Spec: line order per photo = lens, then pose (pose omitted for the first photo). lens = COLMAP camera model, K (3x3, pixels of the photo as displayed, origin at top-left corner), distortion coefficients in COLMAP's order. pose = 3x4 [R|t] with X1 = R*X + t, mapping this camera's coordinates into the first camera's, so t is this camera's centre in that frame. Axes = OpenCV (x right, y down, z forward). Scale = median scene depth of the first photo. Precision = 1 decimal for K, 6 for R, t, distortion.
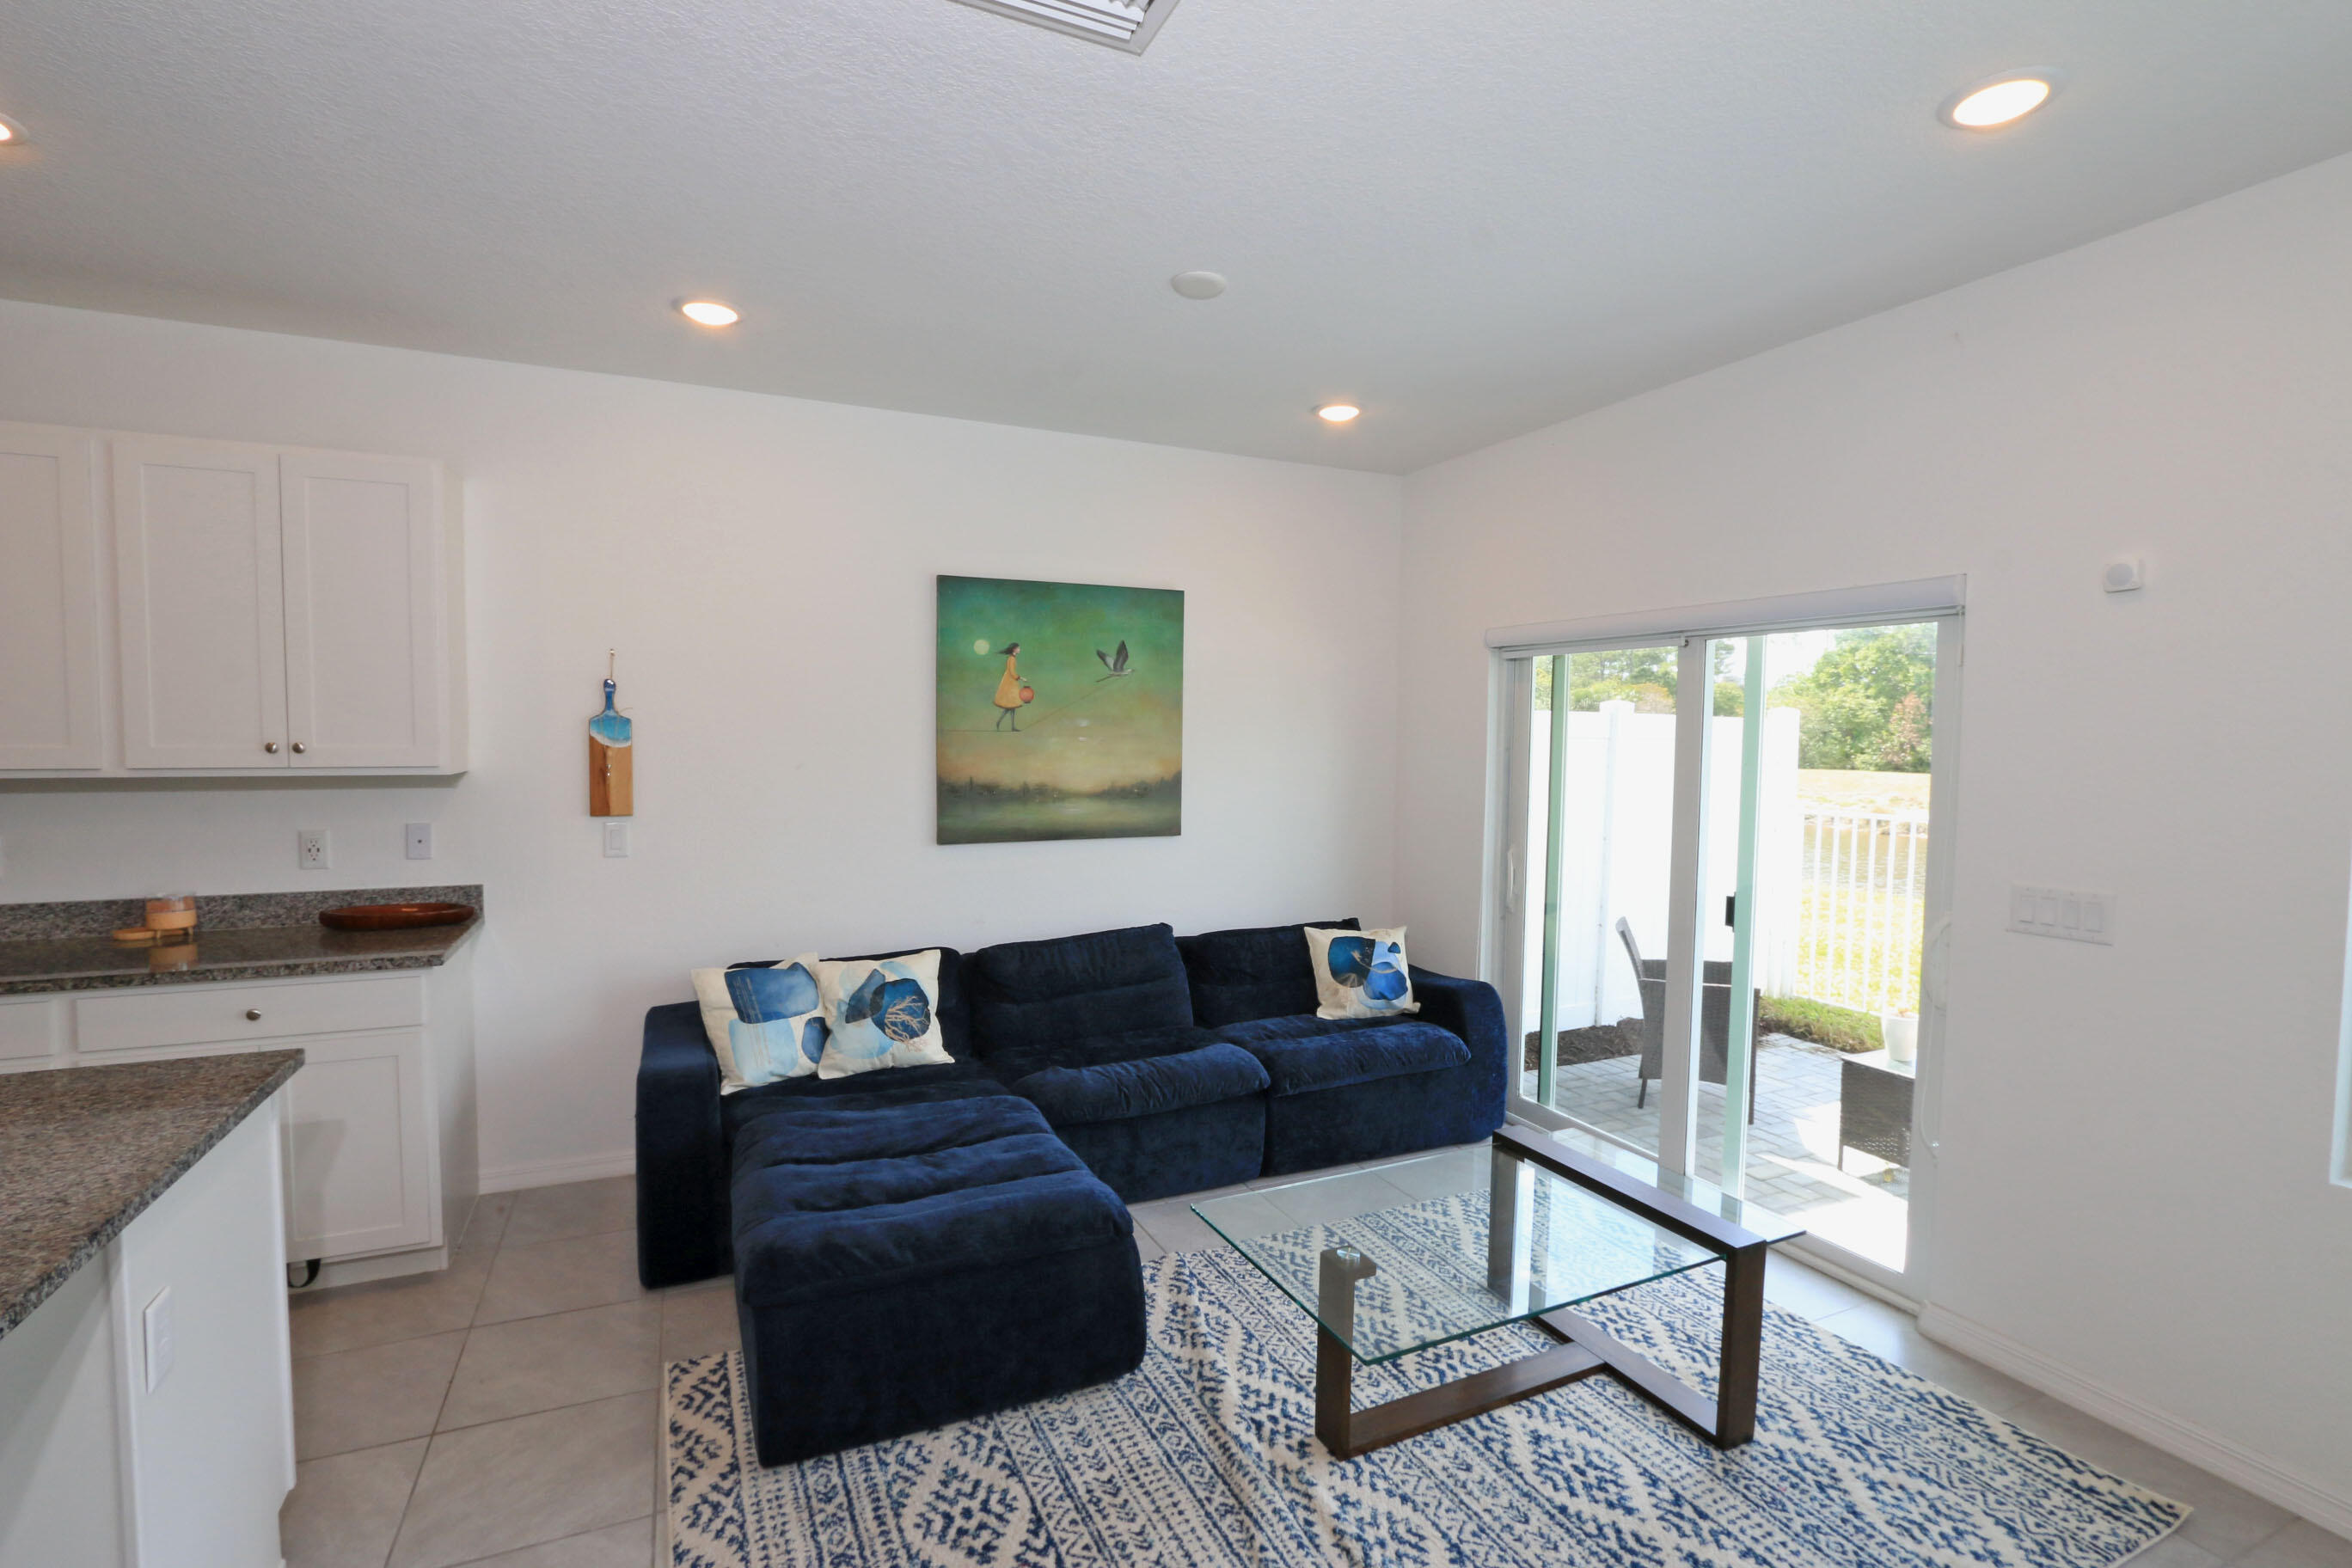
lens RADIAL K [[1079.8, 0, 1181.7], [0, 1079.8, 788.0], [0, 0, 1]] dist [-0.020433, -0.001077]
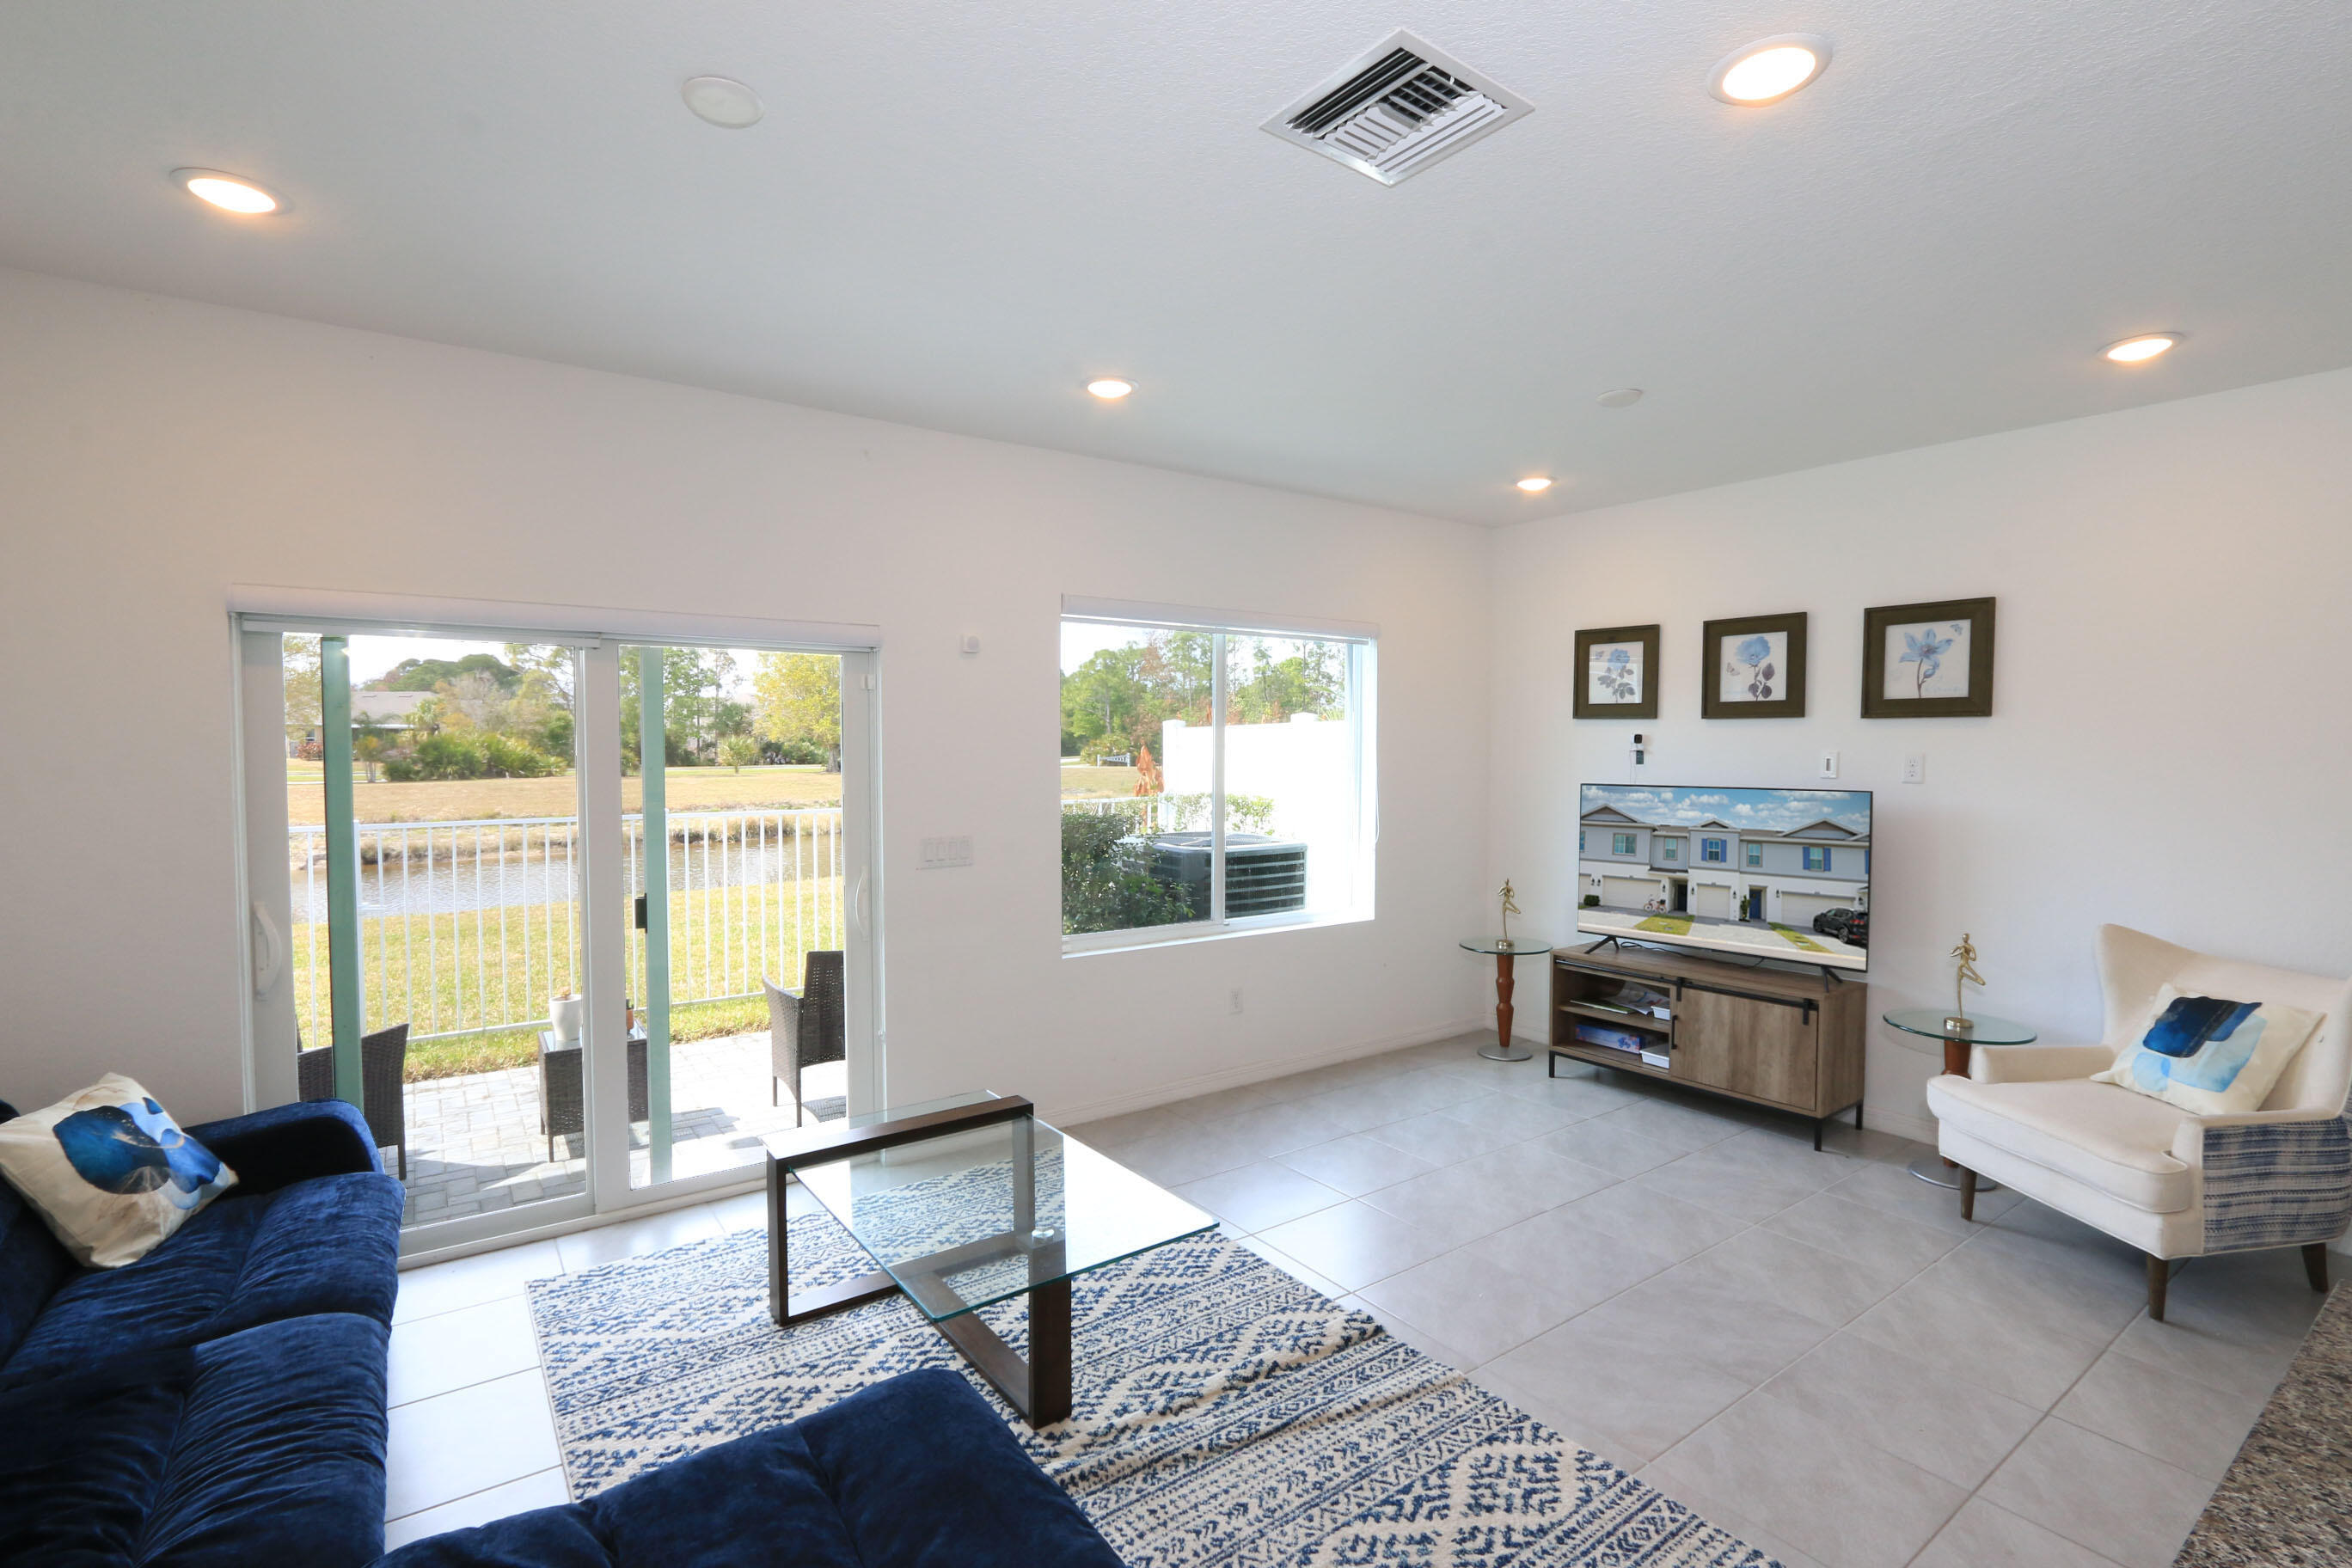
lens RADIAL K [[1079.8, 0, 1182.4], [0, 1079.8, 784.0], [0, 0, 1]] dist [-0.020433, -0.001077]
pose [[-0.191221, -0.045367, 0.980498, -0.496356], [0.051072, 0.997118, 0.056096, -0.032966], [-0.980217, 0.060803, -0.188353, 0.578638]]
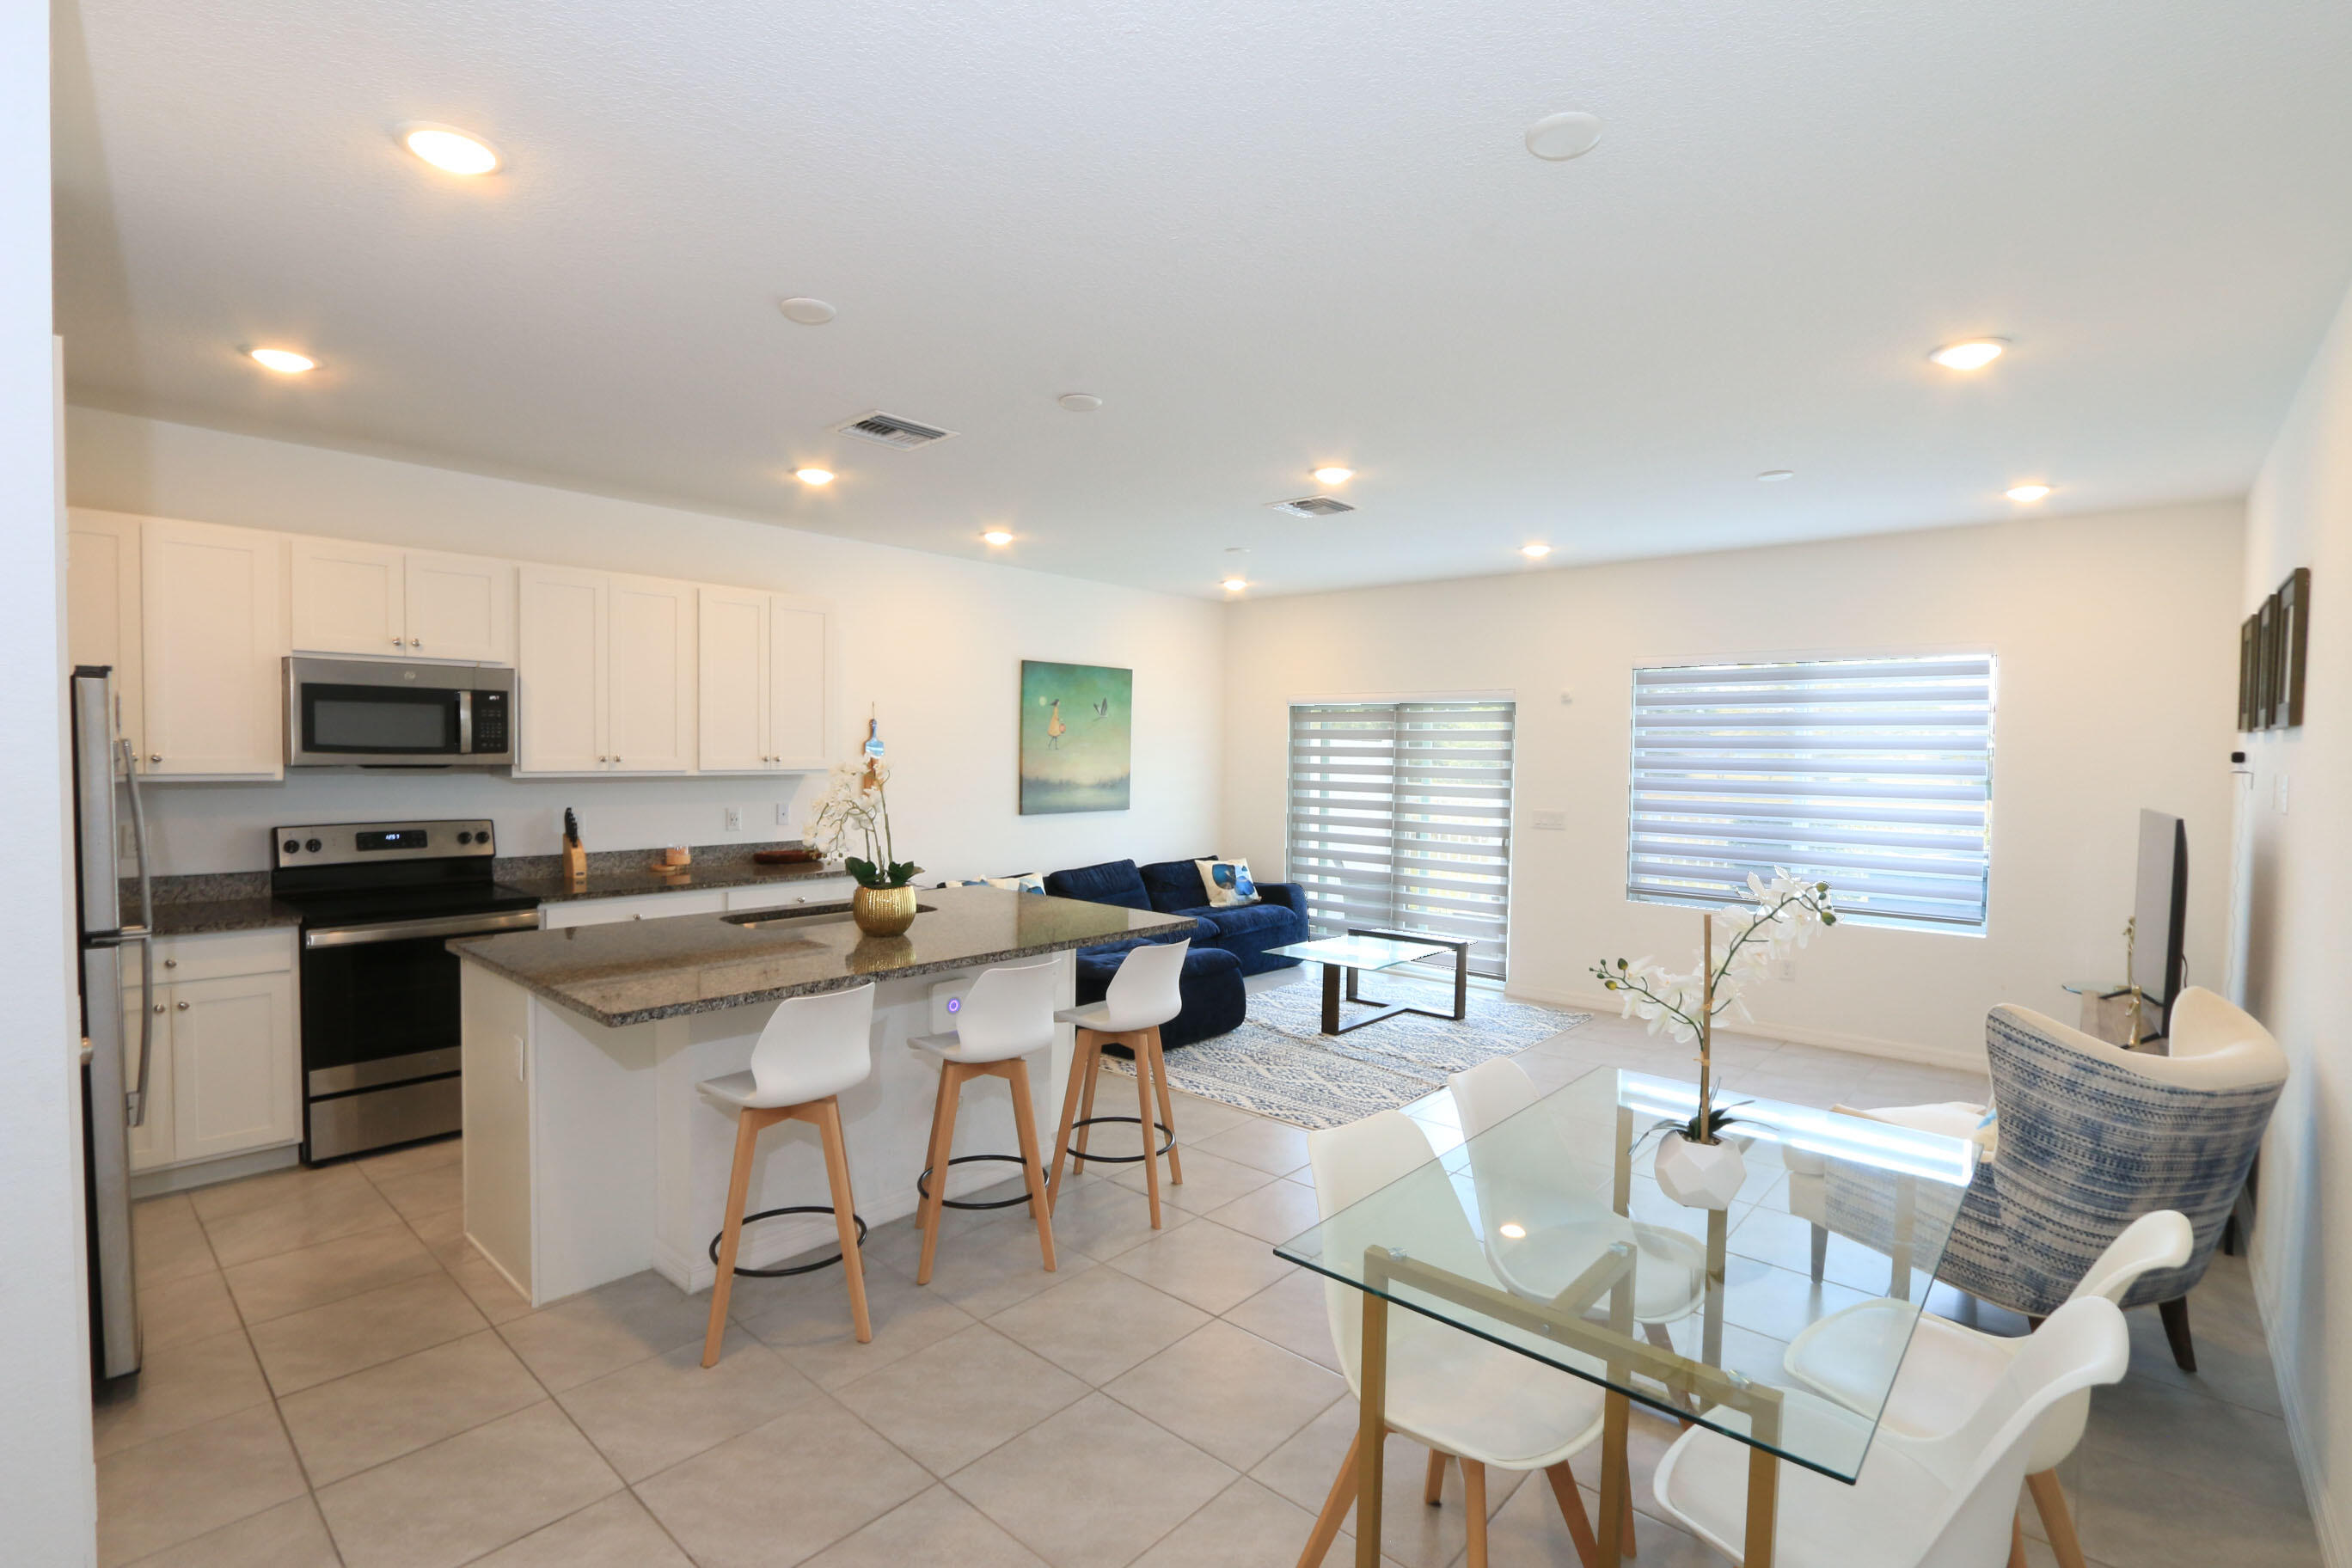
lens RADIAL K [[1079.8, 0, 1180.7], [0, 1079.8, 788.1], [0, 0, 1]] dist [-0.020433, -0.001077]
pose [[0.915940, -0.011609, 0.401148, -0.672252], [0.016686, 0.999819, -0.009165, 0.028432], [-0.400969, 0.015088, 0.915967, -0.673006]]
